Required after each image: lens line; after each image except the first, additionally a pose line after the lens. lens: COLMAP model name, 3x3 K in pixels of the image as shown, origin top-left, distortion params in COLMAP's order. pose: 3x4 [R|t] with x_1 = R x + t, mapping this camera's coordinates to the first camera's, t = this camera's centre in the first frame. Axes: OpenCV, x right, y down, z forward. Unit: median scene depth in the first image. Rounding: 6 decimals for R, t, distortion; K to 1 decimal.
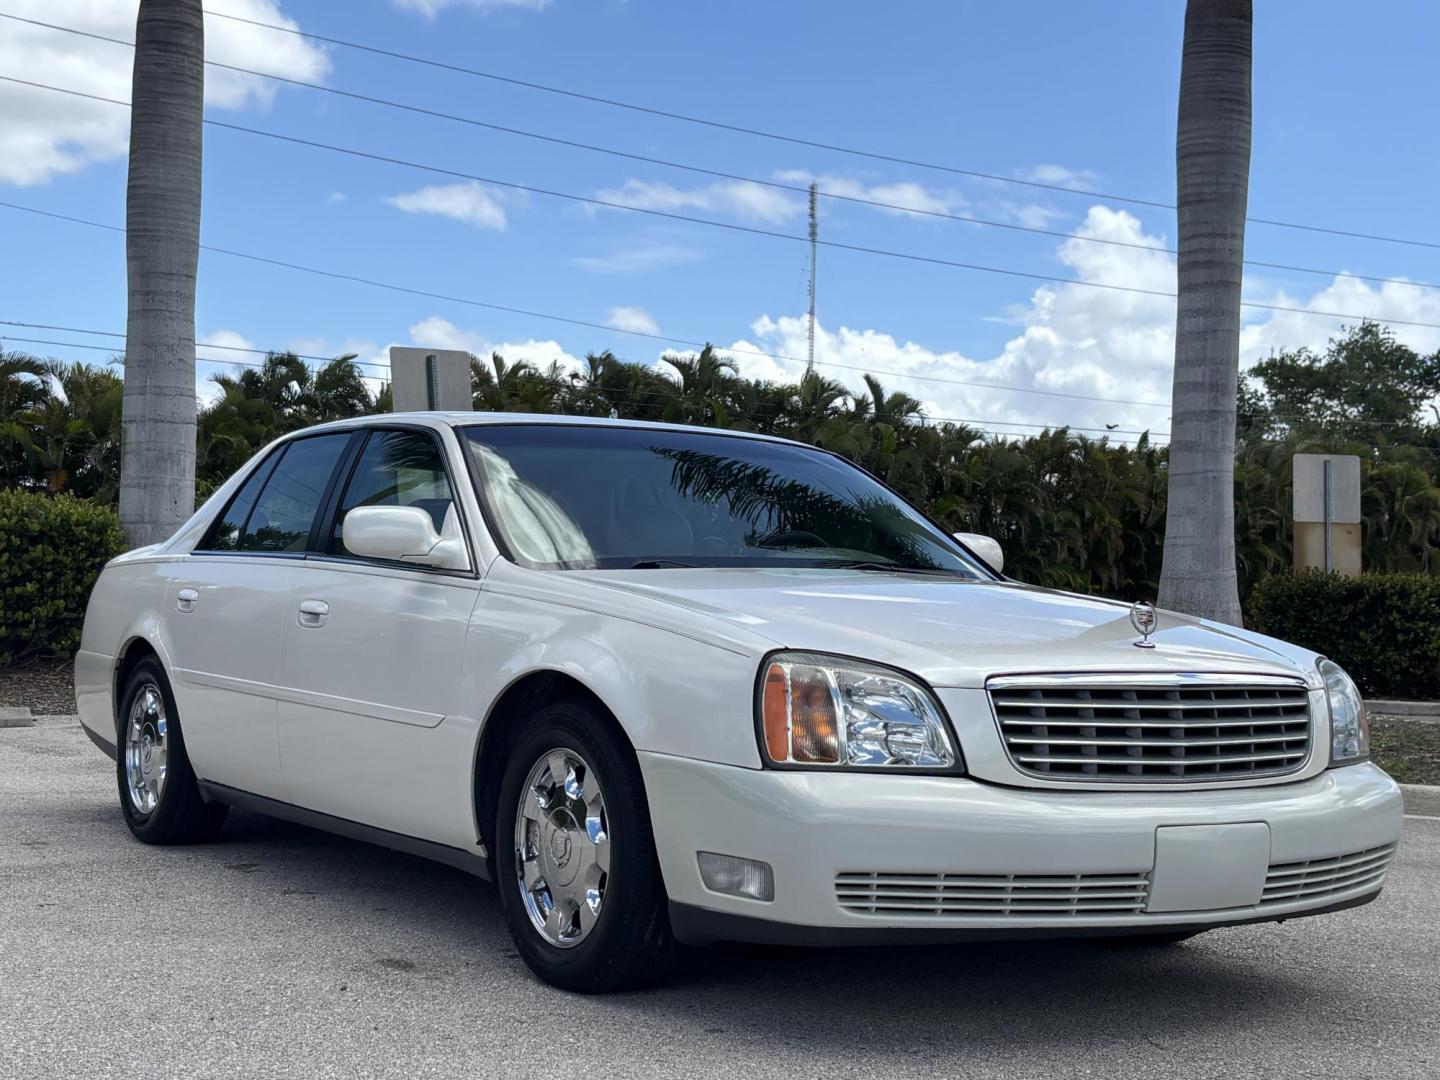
lens RADIAL K [[2158.5, 0, 720.0], [0, 2158.5, 540.0], [0, 0, 1]] dist [0.341611, -1.503311]
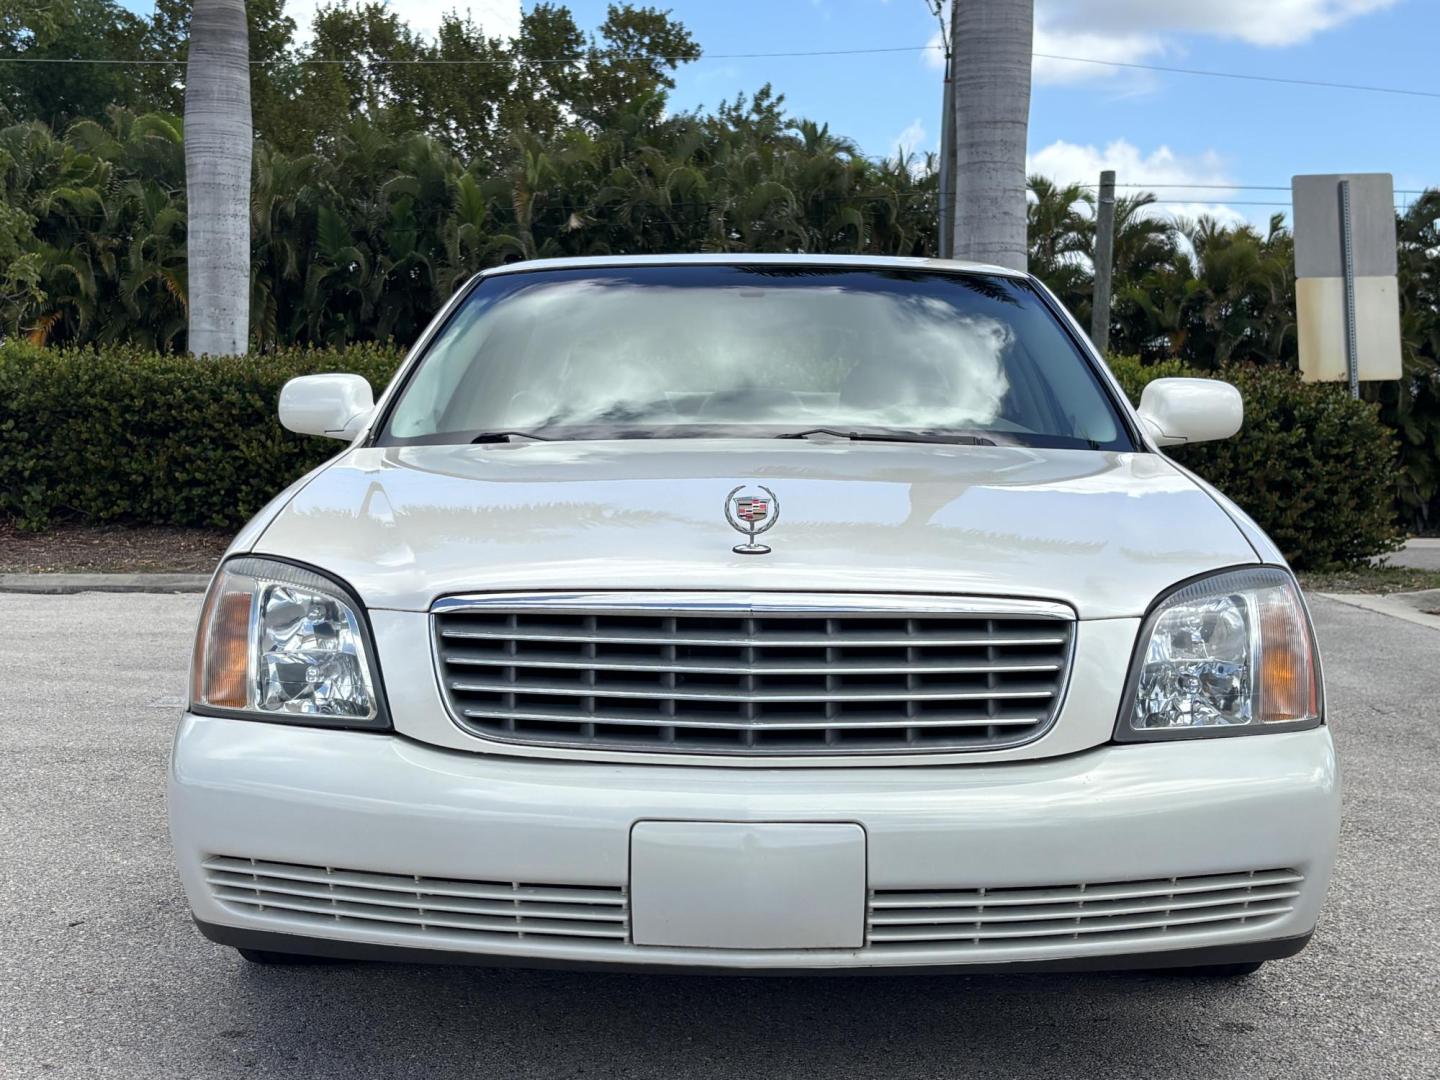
lens RADIAL K [[2158.5, 0, 720.0], [0, 2158.5, 540.0], [0, 0, 1]] dist [0.341611, -1.503311]
pose [[0.830119, 0.009845, -0.557500, 0.187034], [0.026290, 0.998041, 0.056771, 0.002291], [0.556966, -0.061783, 0.828234, 0.146544]]
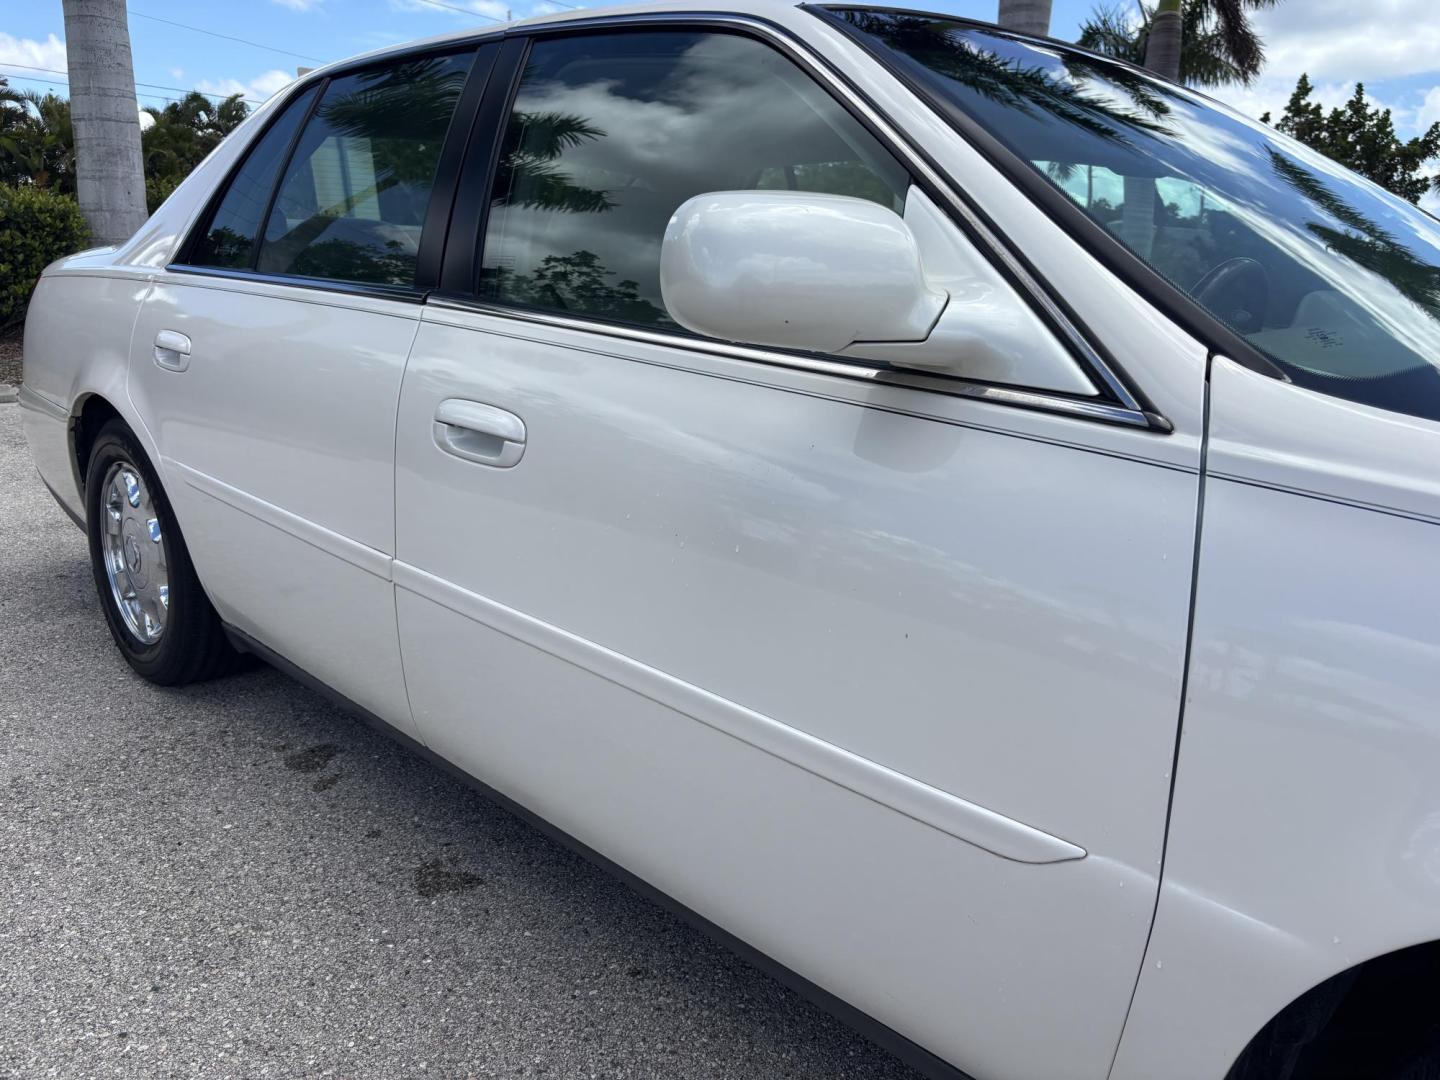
lens RADIAL K [[1107.4, 0, 703.9], [0, 1107.4, 541.7], [0, 0, 1]] dist [0.052001, -0.075736]
pose [[0.977005, -0.045502, 0.208302, -0.082667], [-0.013033, 0.962390, 0.271357, -0.003935], [-0.212816, -0.267832, 0.939668, 0.330193]]
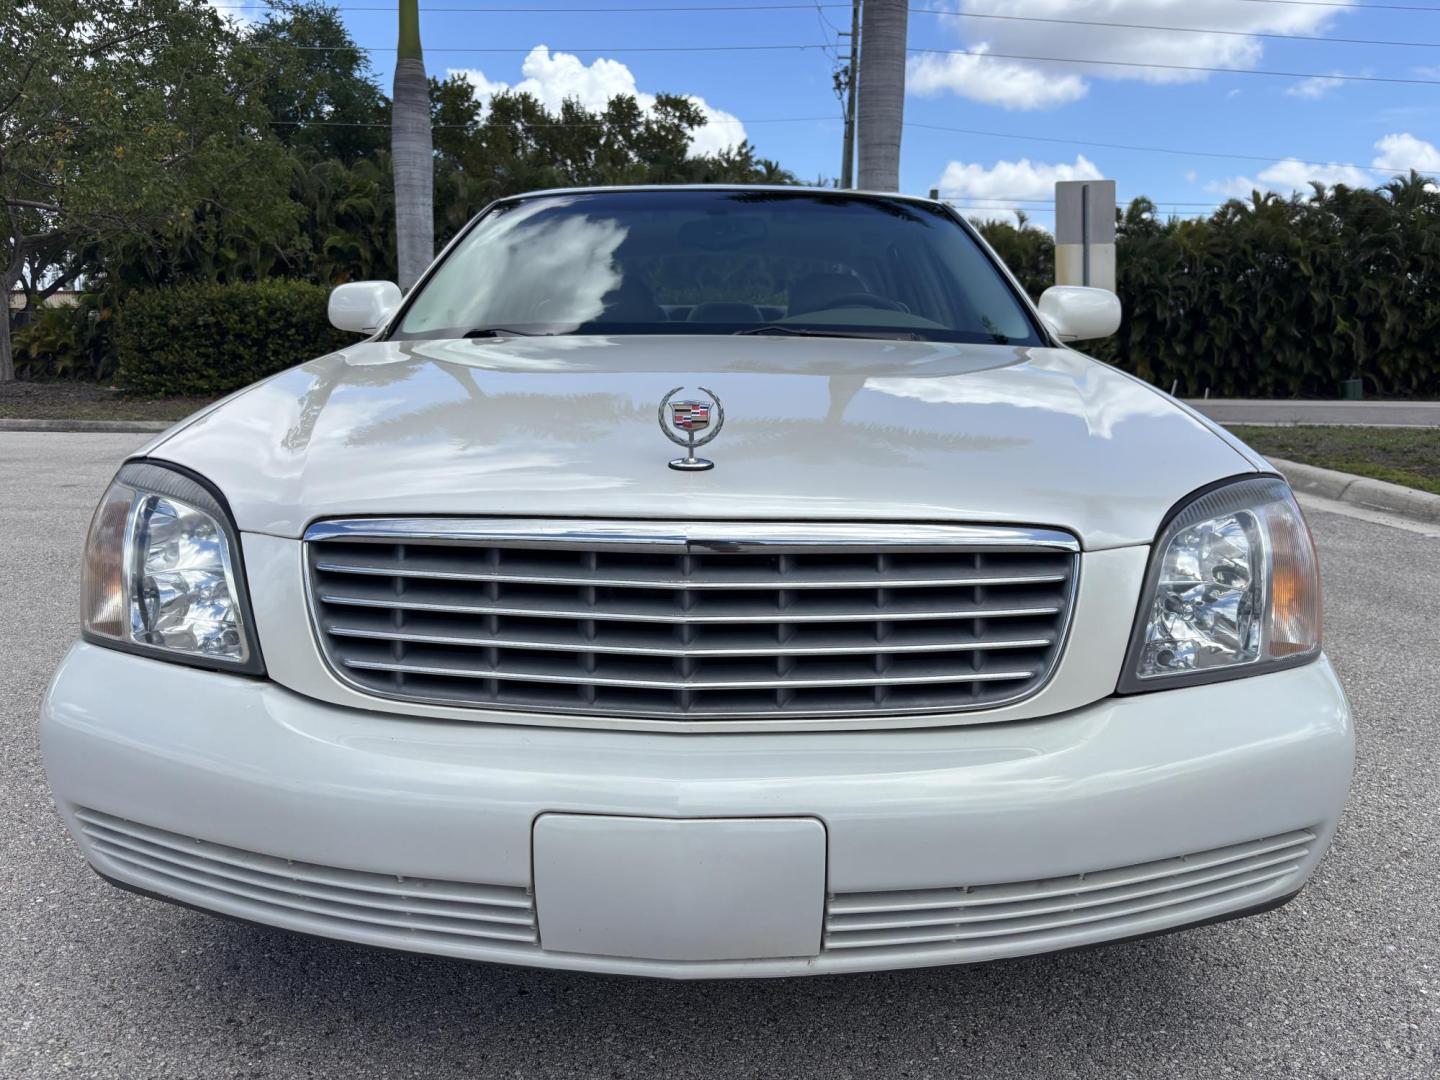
lens RADIAL K [[1107.4, 0, 703.9], [0, 1107.4, 541.7], [0, 0, 1]] dist [0.052001, -0.075736]
pose [[0.821685, 0.085990, -0.563417, 0.120202], [0.025439, 0.982034, 0.186981, 0.004769], [0.569373, -0.167973, 0.804736, 0.256495]]
